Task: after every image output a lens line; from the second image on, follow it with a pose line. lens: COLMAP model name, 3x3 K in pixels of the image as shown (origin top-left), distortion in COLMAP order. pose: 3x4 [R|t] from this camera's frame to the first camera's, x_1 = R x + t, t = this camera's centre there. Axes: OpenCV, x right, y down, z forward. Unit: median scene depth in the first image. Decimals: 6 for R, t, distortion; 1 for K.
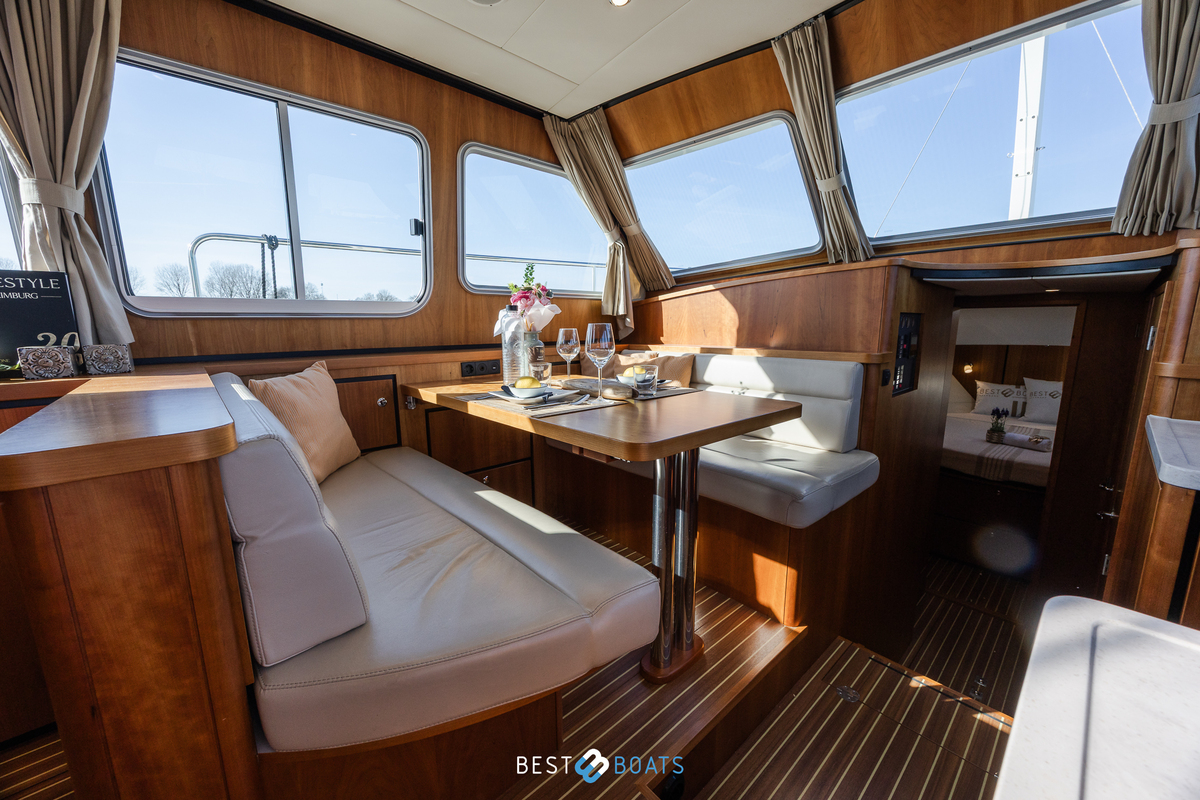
lens RADIAL K [[460.9, 0, 599.6], [0, 460.9, 402.1], [0, 0, 1]] dist [-0.003159, -0.000189]
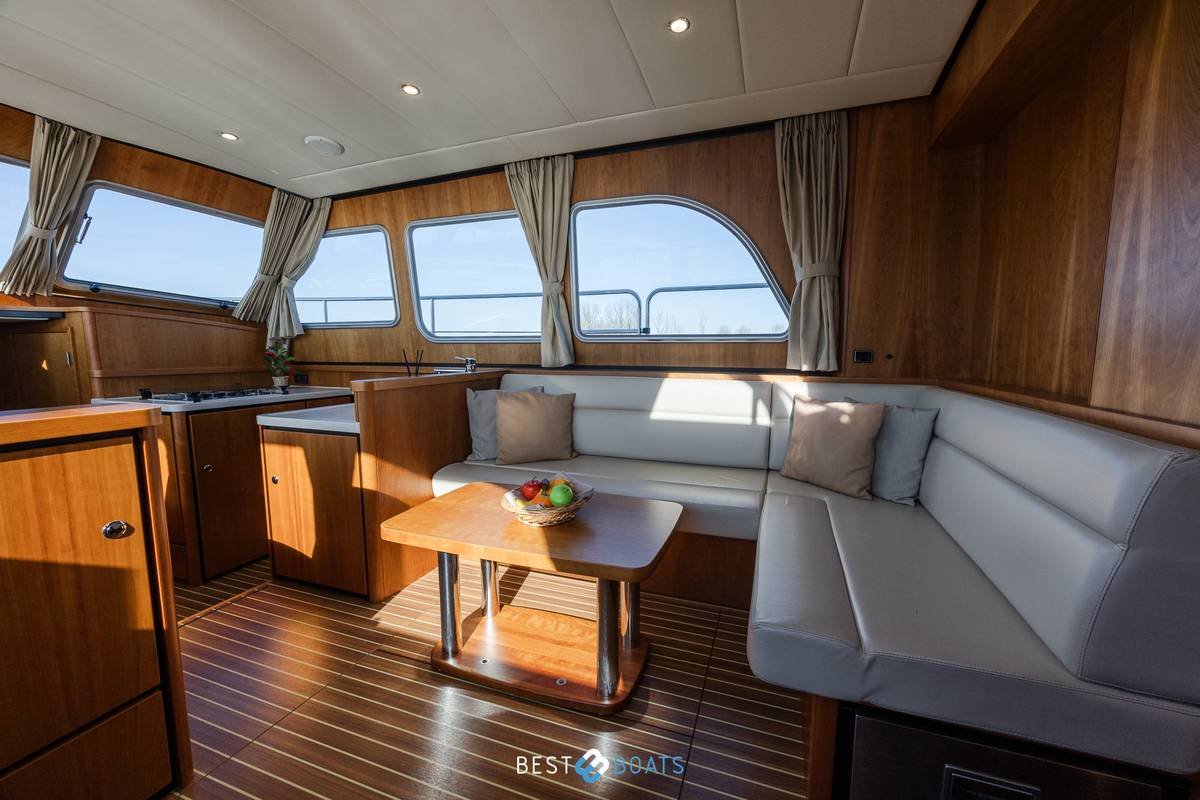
lens RADIAL K [[460.9, 0, 606.6], [0, 460.9, 401.9], [0, 0, 1]] dist [-0.003159, -0.000189]
pose [[-0.473318, -0.098623, 0.875353, -1.052227], [0.152076, 0.969644, 0.191477, -0.000109], [-0.867665, 0.223750, -0.443952, 0.017213]]
